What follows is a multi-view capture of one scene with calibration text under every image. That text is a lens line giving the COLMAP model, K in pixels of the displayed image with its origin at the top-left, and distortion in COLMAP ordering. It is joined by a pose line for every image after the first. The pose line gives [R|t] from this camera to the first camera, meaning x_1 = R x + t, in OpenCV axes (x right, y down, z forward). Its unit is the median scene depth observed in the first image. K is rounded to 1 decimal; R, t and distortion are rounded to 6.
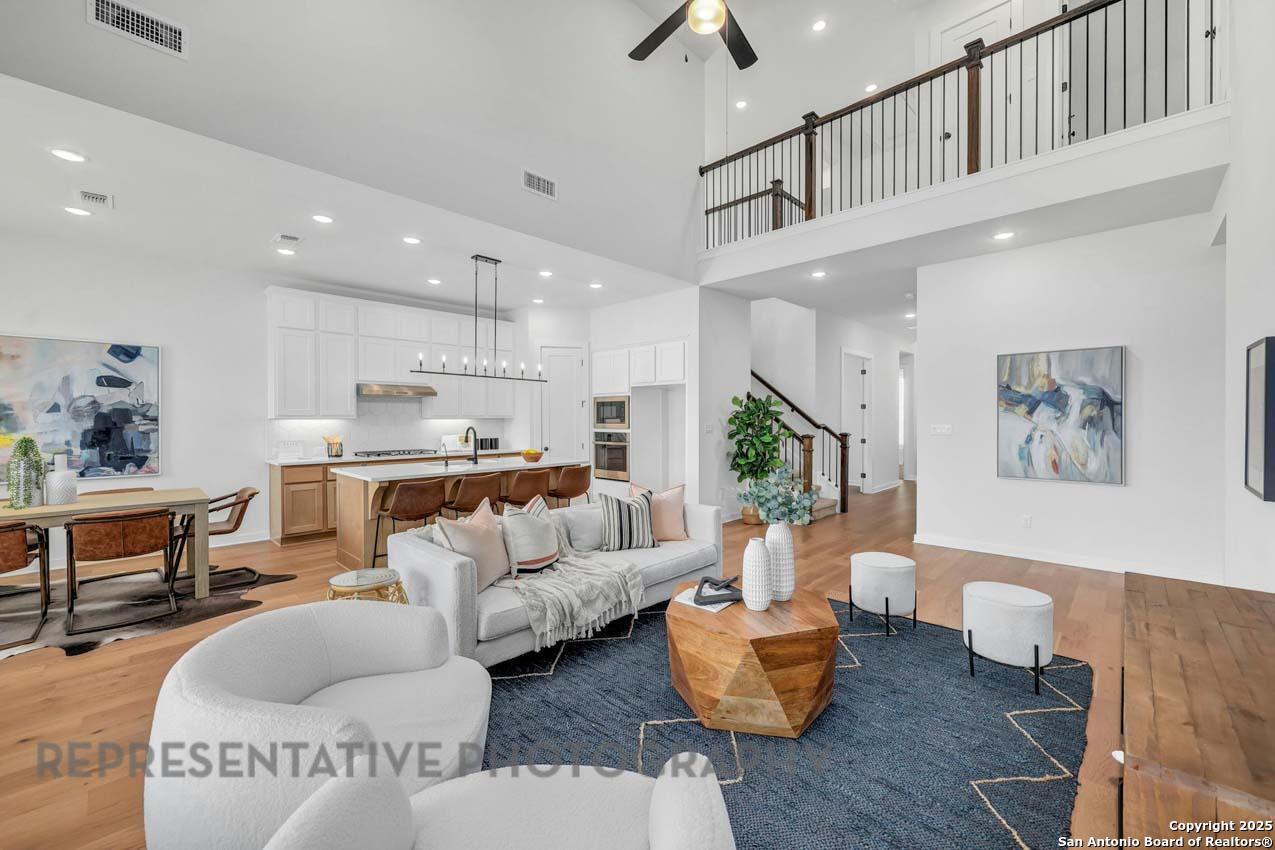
lens RADIAL K [[507.5, 0, 637.5], [0, 507.5, 425.0], [0, 0, 1]] dist [-0.001804, -0.000062]
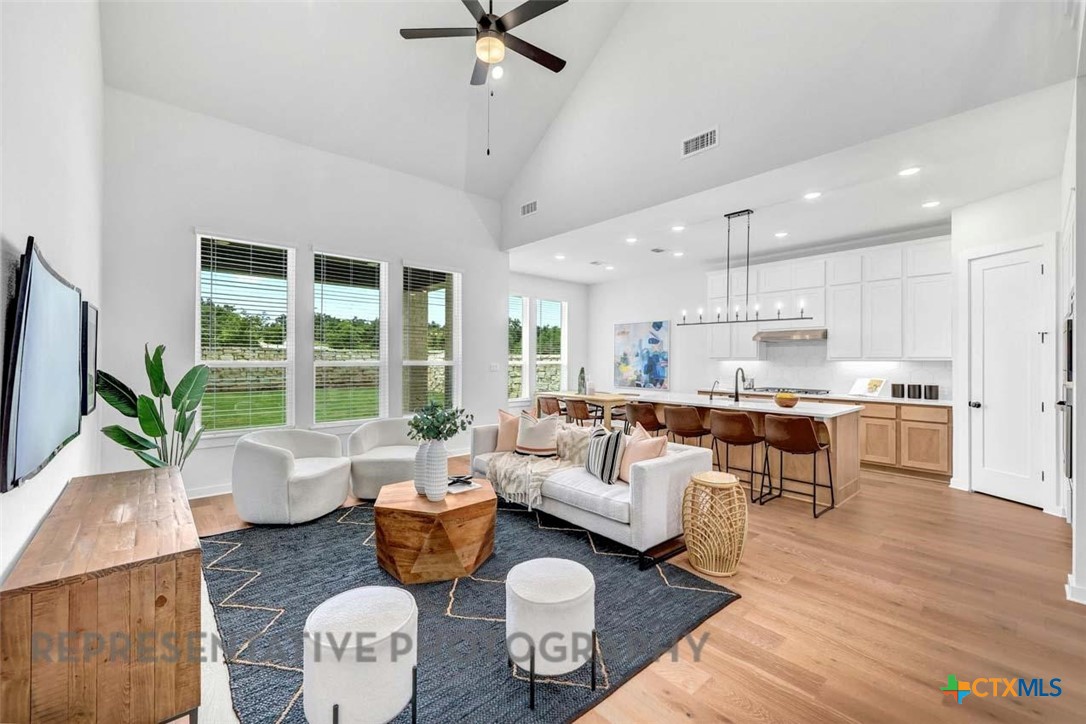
lens RADIAL K [[438.1, 0, 539.2], [0, 438.1, 356.1], [0, 0, 1]] dist [-0.007587, -0.000243]
pose [[-0.085373, -0.006049, -0.996331, 0.660854], [-0.015676, 0.999866, -0.004727, -0.010409], [0.996226, 0.015215, -0.085456, 0.650267]]
